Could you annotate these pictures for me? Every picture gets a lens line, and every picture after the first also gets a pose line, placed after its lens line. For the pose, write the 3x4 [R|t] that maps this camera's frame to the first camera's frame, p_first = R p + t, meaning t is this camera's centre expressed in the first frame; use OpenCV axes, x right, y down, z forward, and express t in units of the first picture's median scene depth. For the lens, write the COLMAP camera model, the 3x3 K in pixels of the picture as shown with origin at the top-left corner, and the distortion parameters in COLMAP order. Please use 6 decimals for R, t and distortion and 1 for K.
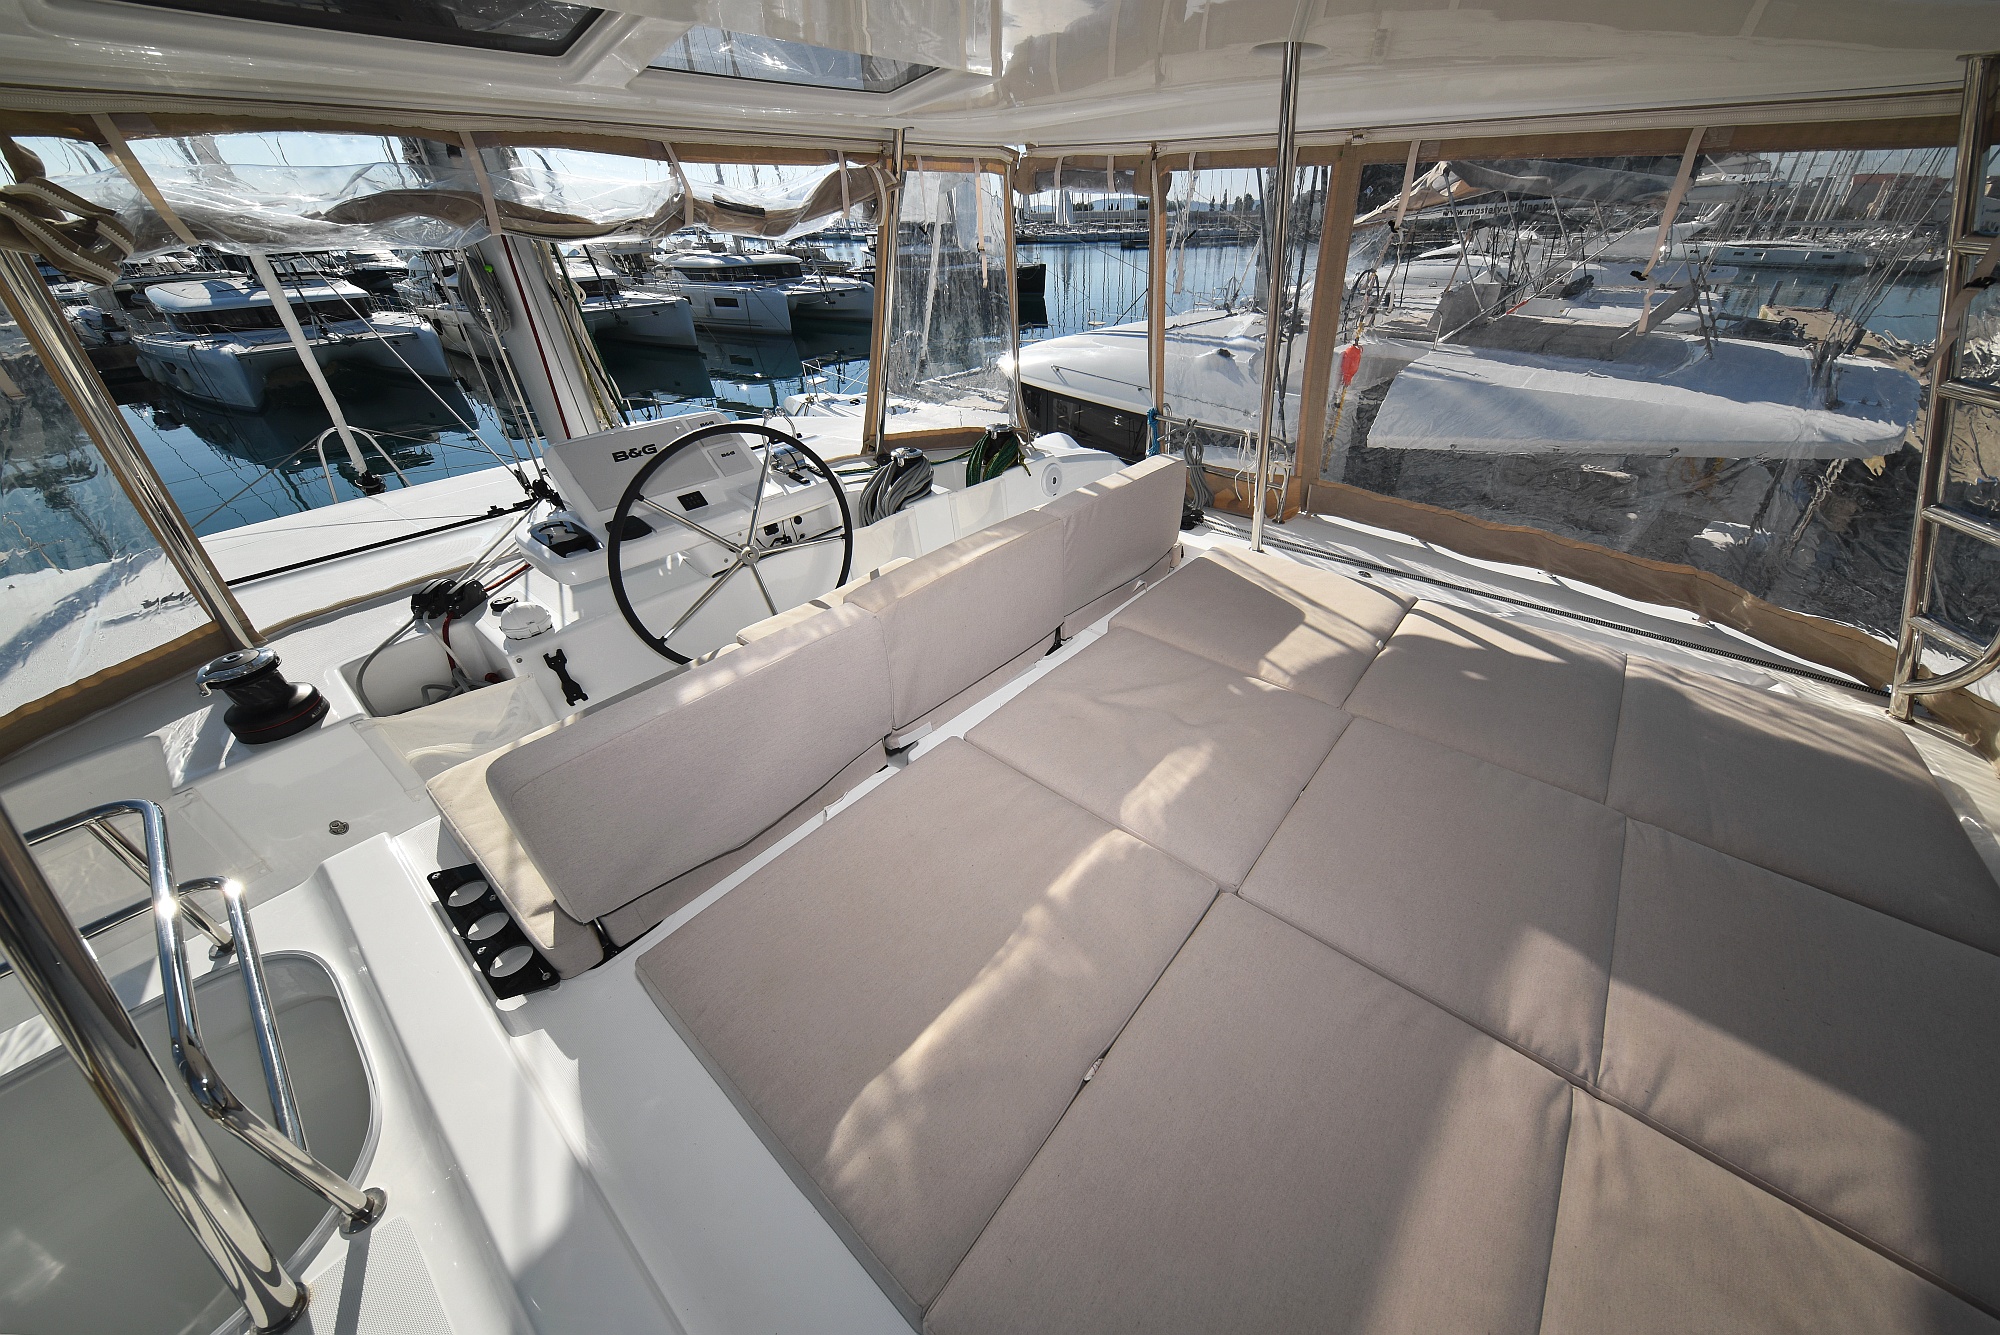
lens RADIAL K [[677.8, 0, 1065.9], [0, 677.8, 593.0], [0, 0, 1]] dist [0.008428, -0.005639]
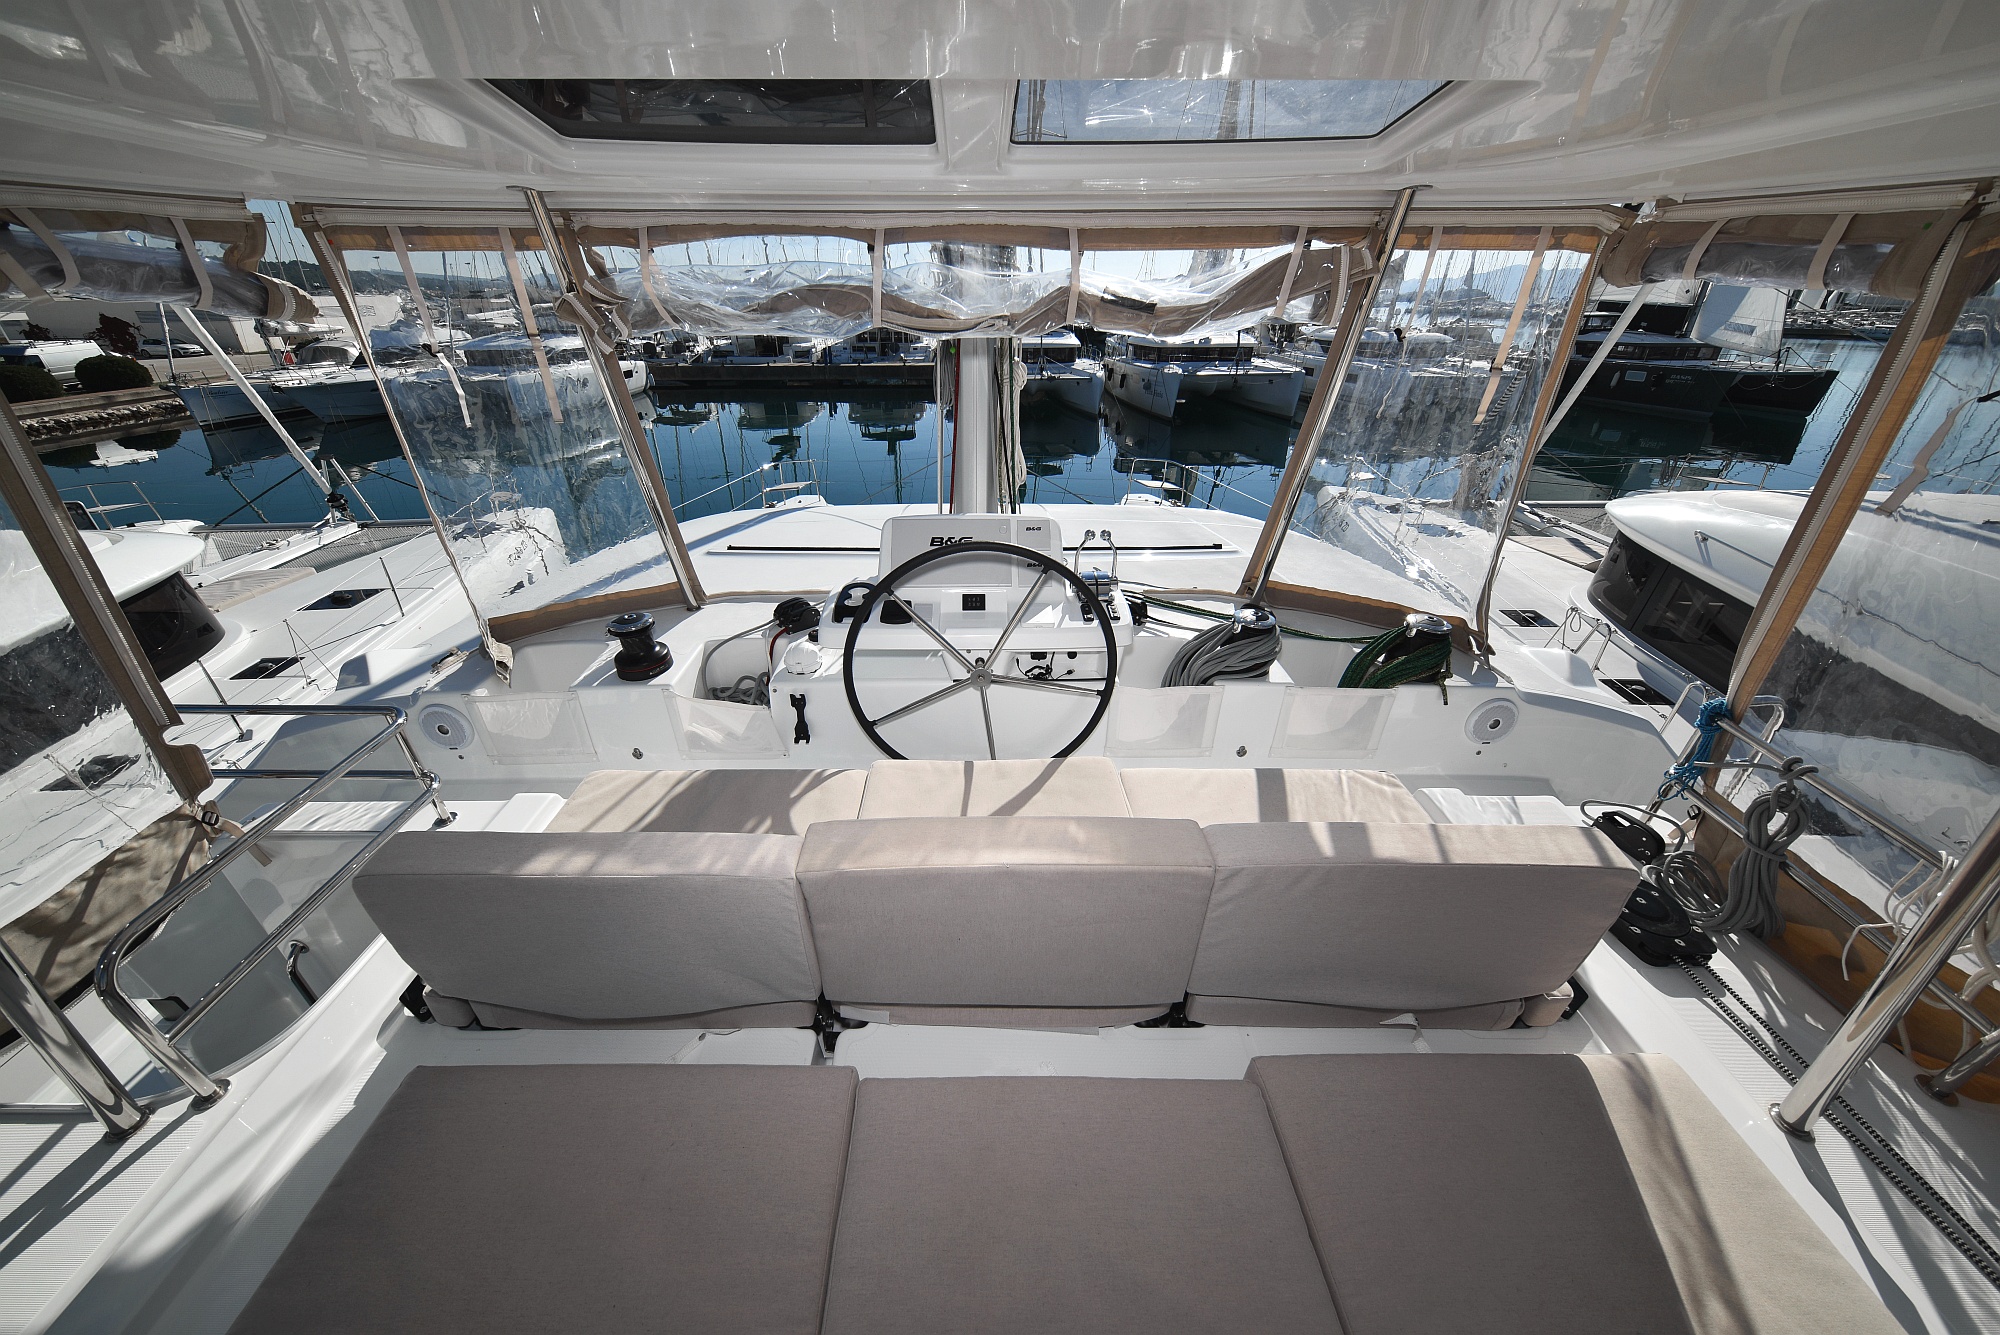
lens RADIAL K [[673.6, 0, 1000.0], [0, 673.6, 667.5], [0, 0, 1]] dist [0.008147, -0.005465]
pose [[0.636320, 0.388624, -0.666384, 0.136926], [-0.386768, 0.908139, 0.160293, -0.201523], [0.667463, 0.155739, 0.728175, 0.313976]]
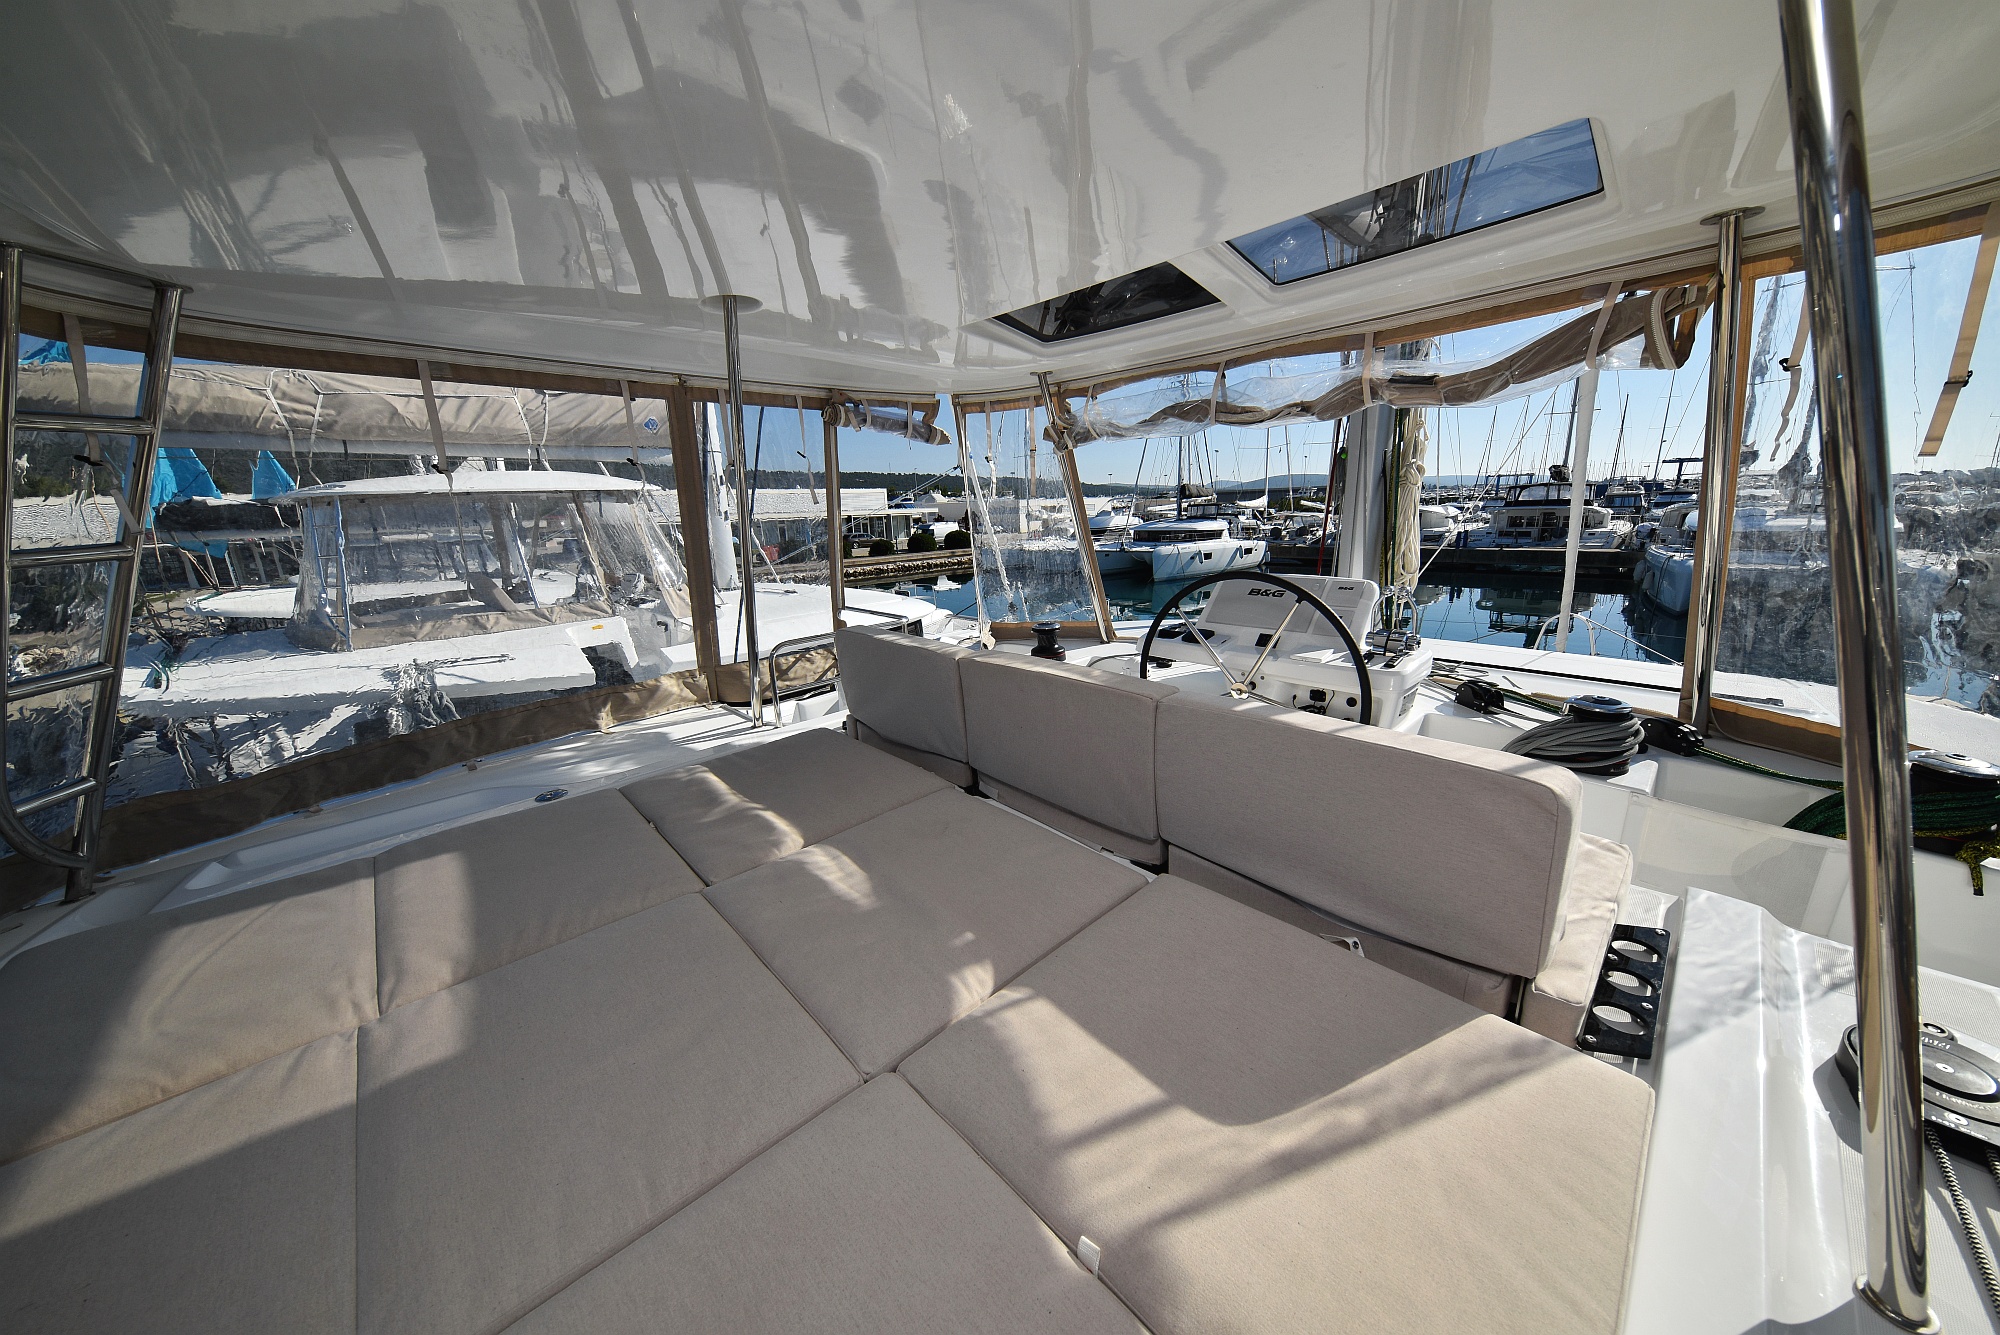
lens RADIAL K [[673.6, 0, 1000.0], [0, 673.6, 667.5], [0, 0, 1]] dist [0.008147, -0.005465]
pose [[-0.138877, 0.256521, -0.956509, 0.551208], [-0.444147, 0.847147, 0.291678, -0.211257], [0.885125, 0.465338, -0.003717, 0.592541]]
